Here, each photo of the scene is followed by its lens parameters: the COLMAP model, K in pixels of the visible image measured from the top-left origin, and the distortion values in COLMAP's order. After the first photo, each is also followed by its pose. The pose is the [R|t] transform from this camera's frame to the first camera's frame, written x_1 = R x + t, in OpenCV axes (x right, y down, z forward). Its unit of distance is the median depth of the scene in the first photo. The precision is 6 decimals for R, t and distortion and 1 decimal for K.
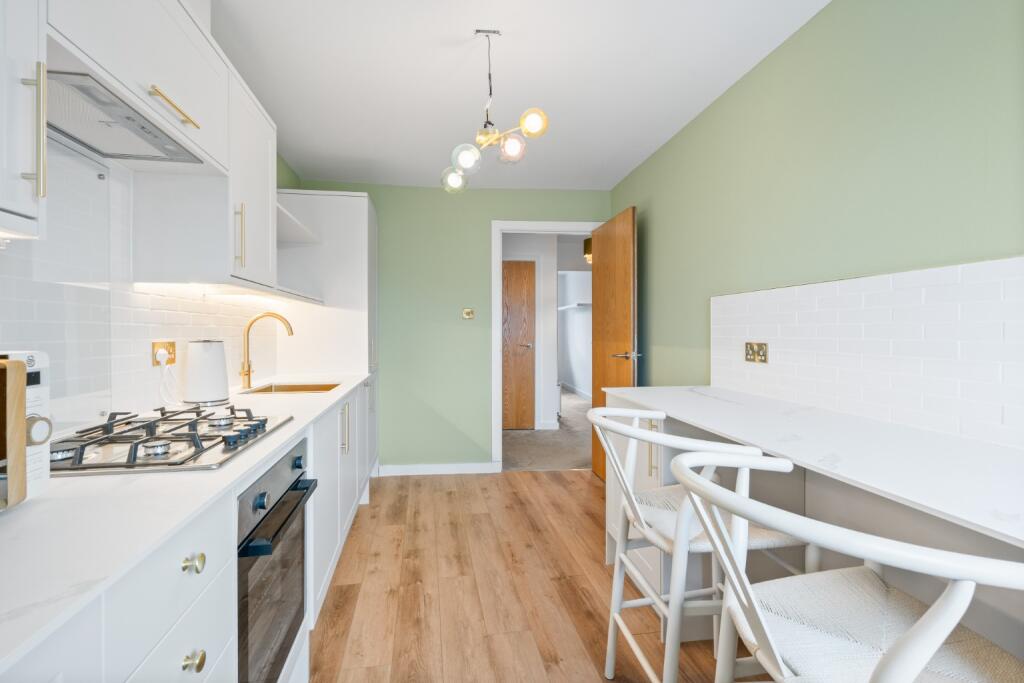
lens RADIAL K [[454.5, 0, 512.0], [0, 454.5, 341.5], [0, 0, 1]] dist [0.000747, 0.000177]
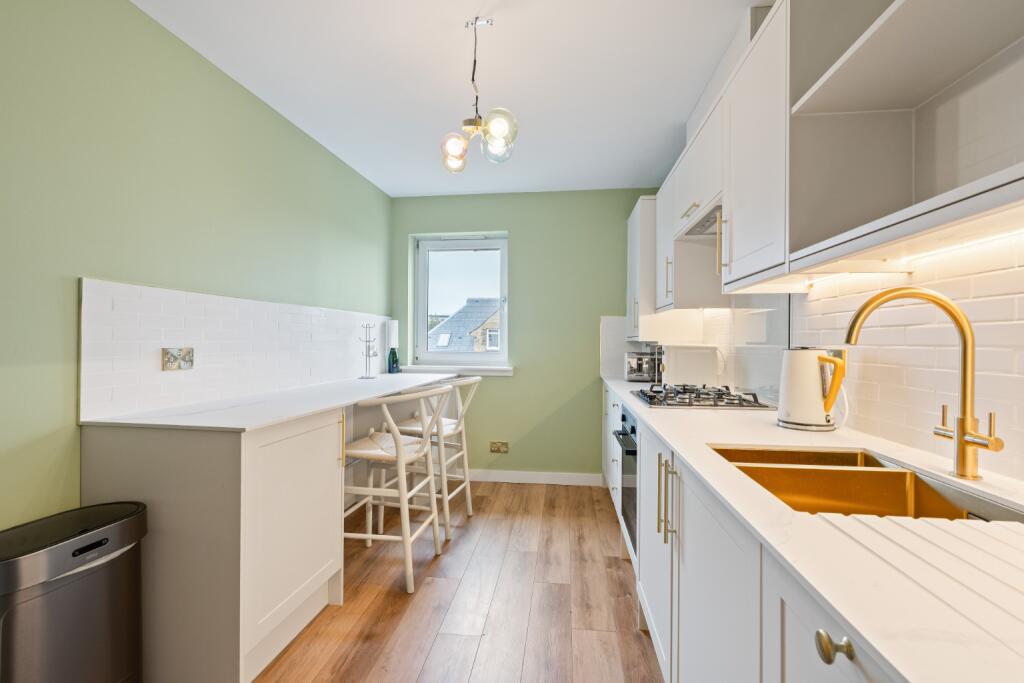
lens RADIAL K [[454.5, 0, 512.0], [0, 454.5, 341.5], [0, 0, 1]] dist [0.000747, 0.000177]
pose [[-0.952548, 0.000764, 0.304386, -0.375279], [0.003353, 0.999963, 0.007983, -0.015909], [-0.304368, 0.008624, -0.952515, 1.699070]]
